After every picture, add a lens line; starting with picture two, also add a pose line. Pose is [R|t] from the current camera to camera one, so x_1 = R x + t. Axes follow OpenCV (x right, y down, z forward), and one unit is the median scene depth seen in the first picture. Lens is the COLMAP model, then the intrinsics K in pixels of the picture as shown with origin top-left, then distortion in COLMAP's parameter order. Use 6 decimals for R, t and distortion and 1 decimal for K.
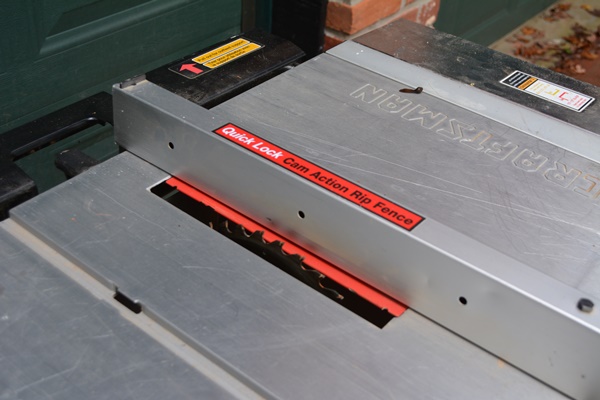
lens RADIAL K [[780.8, 0, 300.0], [0, 780.8, 200.0], [0, 0, 1]] dist [-0.018914, 0.016698]
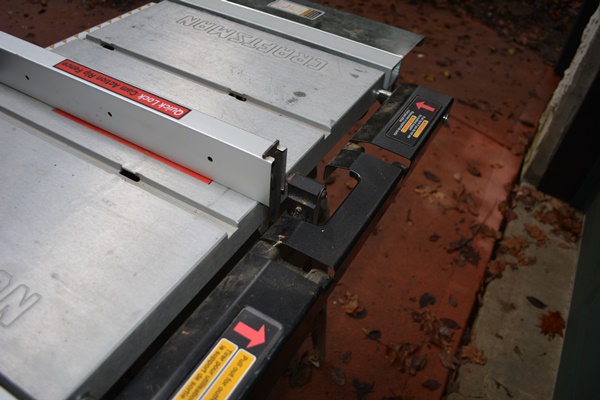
lens RADIAL K [[515.5, 0, 300.0], [0, 515.5, 200.0], [0, 0, 1]] dist [-0.079129, -0.000890]
pose [[-0.975104, -0.010998, -0.221475, -0.106786], [-0.219262, 0.196942, 0.955582, -0.965858], [0.033109, 0.980353, -0.194450, 1.385292]]
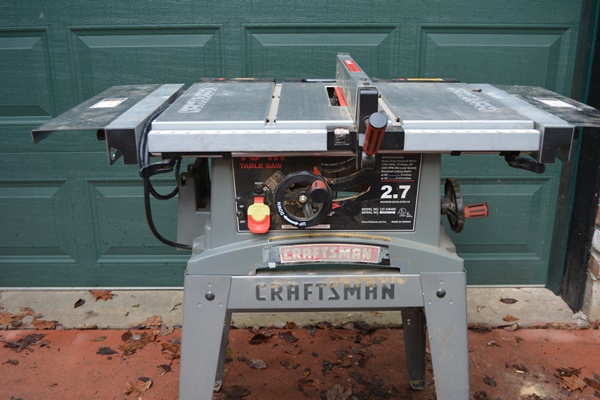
lens RADIAL K [[616.0, 0, 300.0], [0, 616.0, 200.0], [0, 0, 1]] dist [-0.012284, -0.010880]
pose [[0.626328, 0.187440, -0.756690, 1.509203], [-0.422394, 0.897425, -0.127323, 0.671314], [0.655207, 0.399367, 0.641256, -0.224127]]
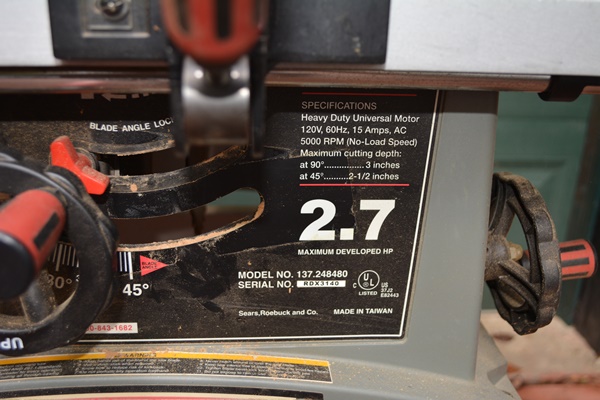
lens RADIAL K [[616.0, 0, 300.0], [0, 616.0, 200.0], [0, 0, 1]] dist [-0.012284, -0.010880]
pose [[0.689556, 0.220247, -0.689930, 0.685238], [-0.415115, 0.900815, -0.127323, 0.381655], [0.593457, 0.374197, 0.712591, 0.656925]]
